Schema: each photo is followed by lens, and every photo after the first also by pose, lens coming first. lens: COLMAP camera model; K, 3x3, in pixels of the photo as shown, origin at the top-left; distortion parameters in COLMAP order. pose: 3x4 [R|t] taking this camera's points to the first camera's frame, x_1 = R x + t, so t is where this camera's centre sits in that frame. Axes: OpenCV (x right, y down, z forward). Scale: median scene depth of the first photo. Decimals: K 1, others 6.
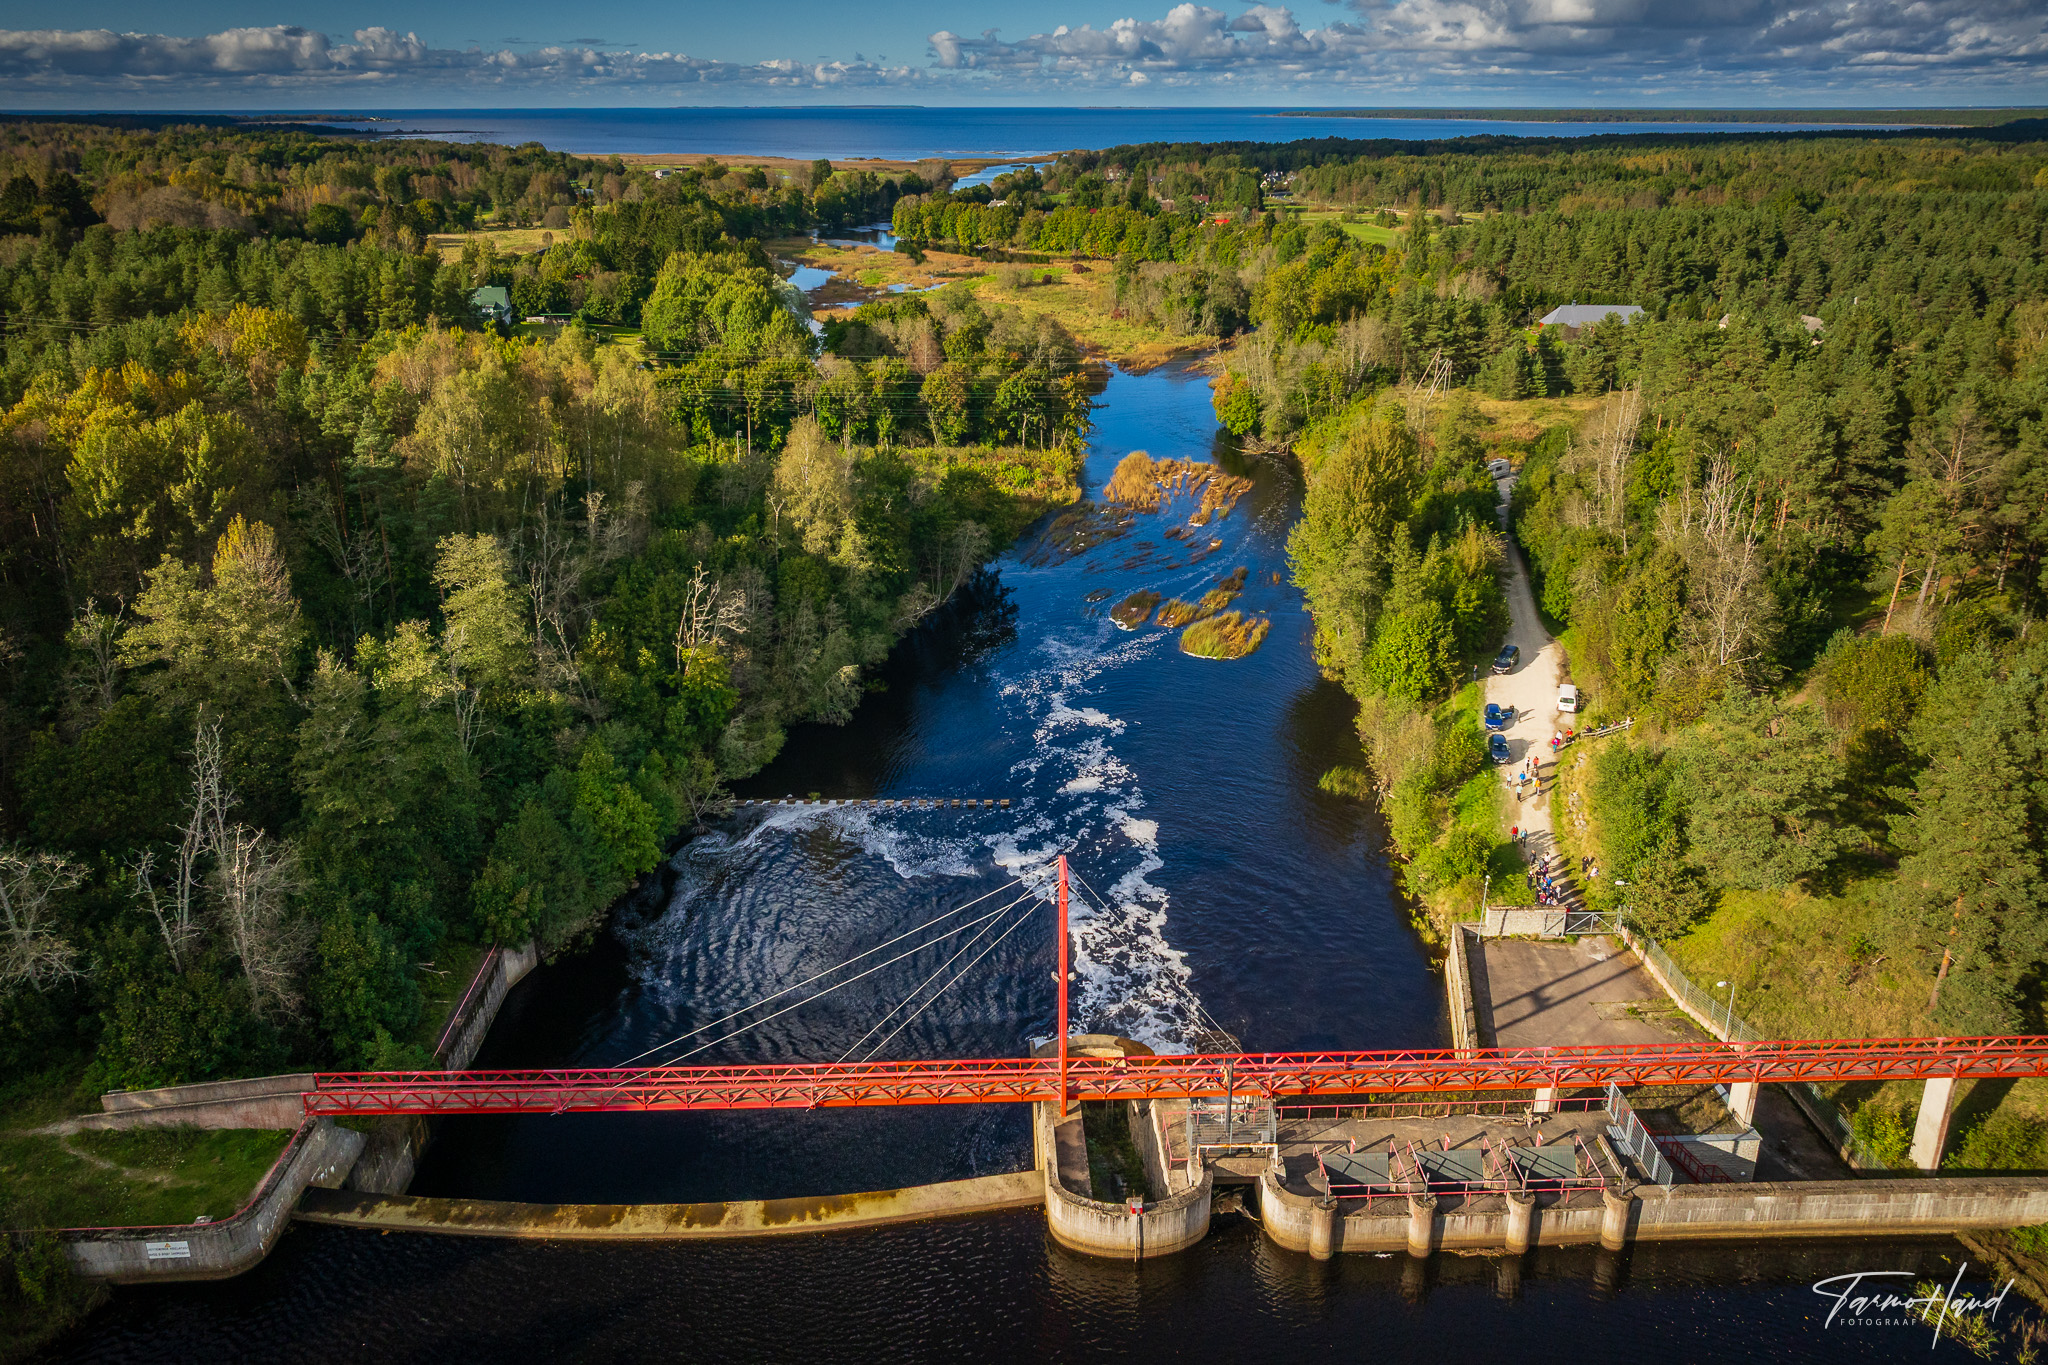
lens RADIAL K [[1408.6, 0, 1021.9], [0, 1408.6, 607.1], [0, 0, 1]] dist [-0.008921, 0.002776]
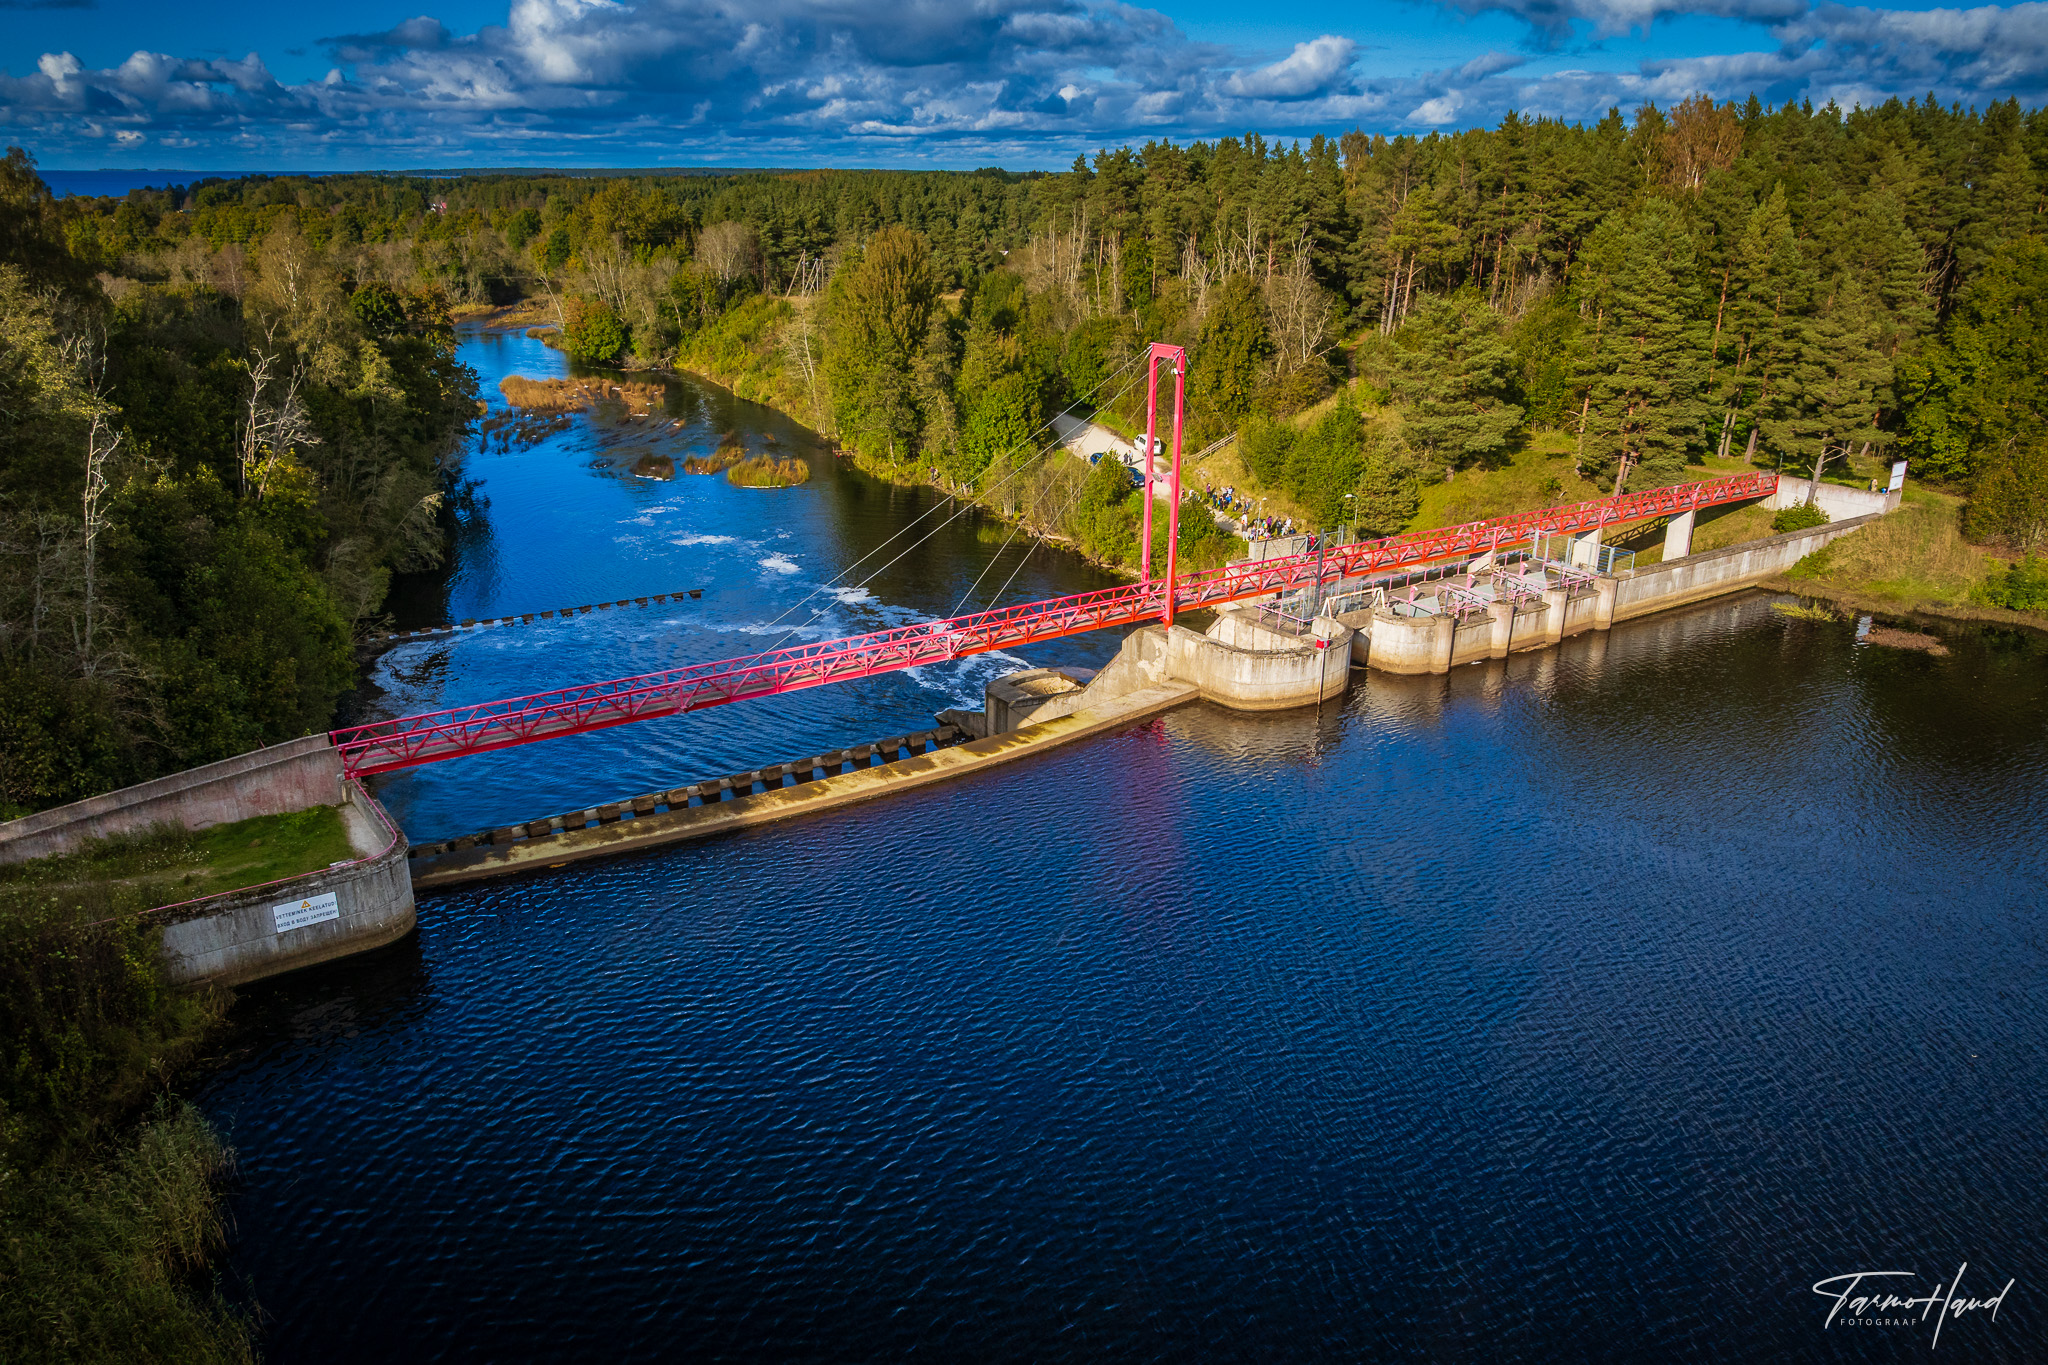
lens RADIAL K [[1444.5, 0, 1023.5], [0, 1444.5, 765.4], [0, 0, 1]] dist [-0.048239, 0.007628]
pose [[0.835716, -0.196016, 0.512988, -0.363266], [0.166230, 0.980600, 0.103884, 0.206307], [-0.523399, -0.001543, 0.852086, 0.125788]]
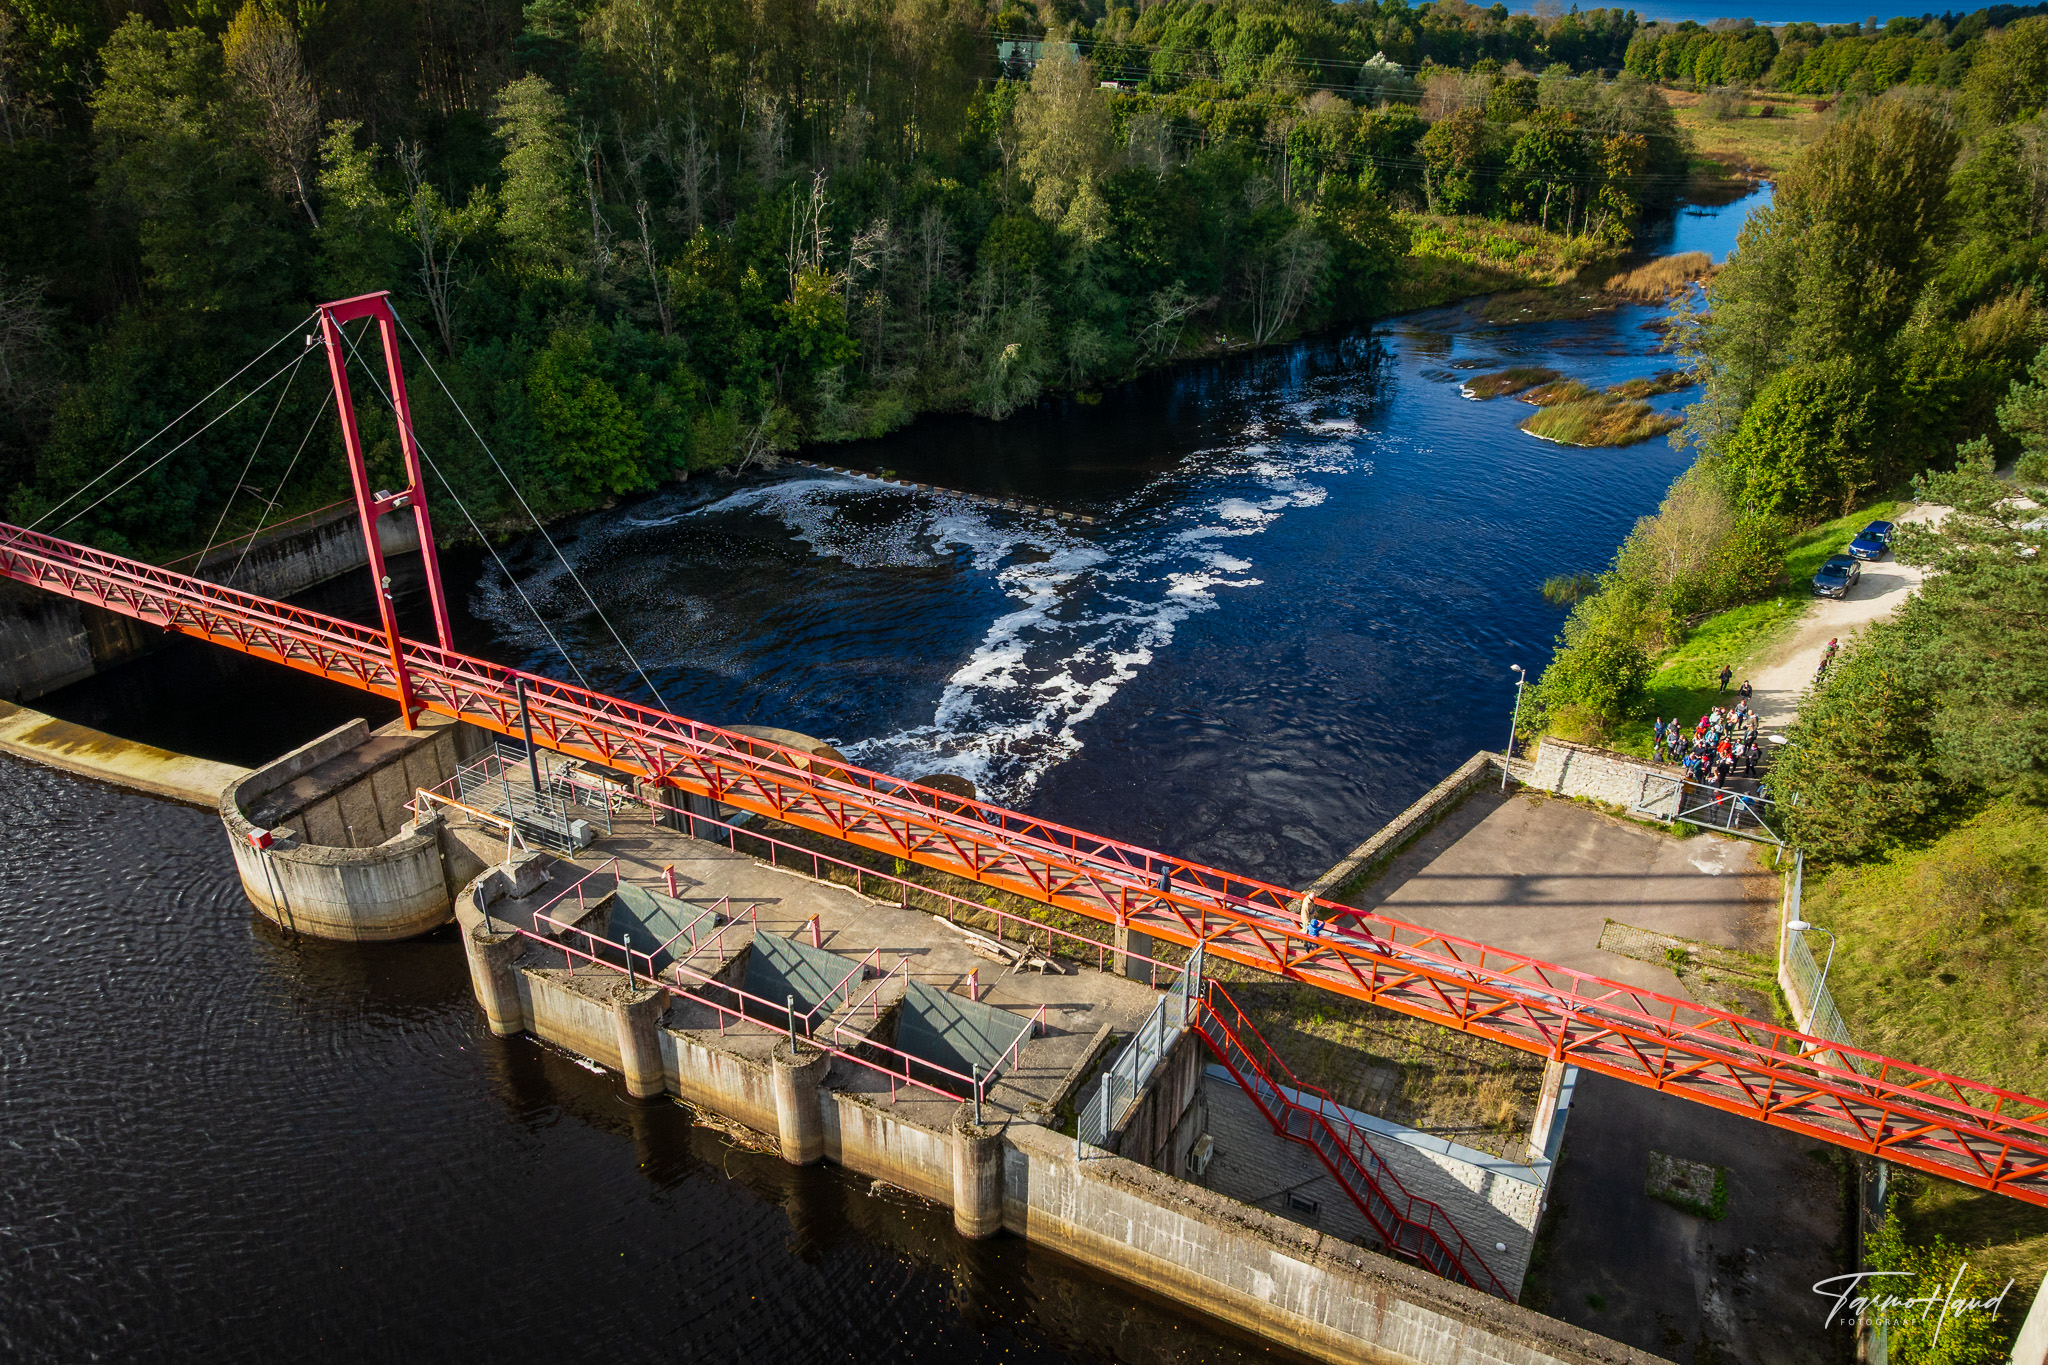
lens RADIAL K [[1415.9, 0, 1034.5], [0, 1415.9, 685.0], [0, 0, 1]] dist [-0.017088, -0.047687]
pose [[0.870746, 0.227670, -0.435853, 0.344004], [-0.171010, 0.971238, 0.165687, 0.116142], [0.461039, -0.069736, 0.884636, 0.350963]]
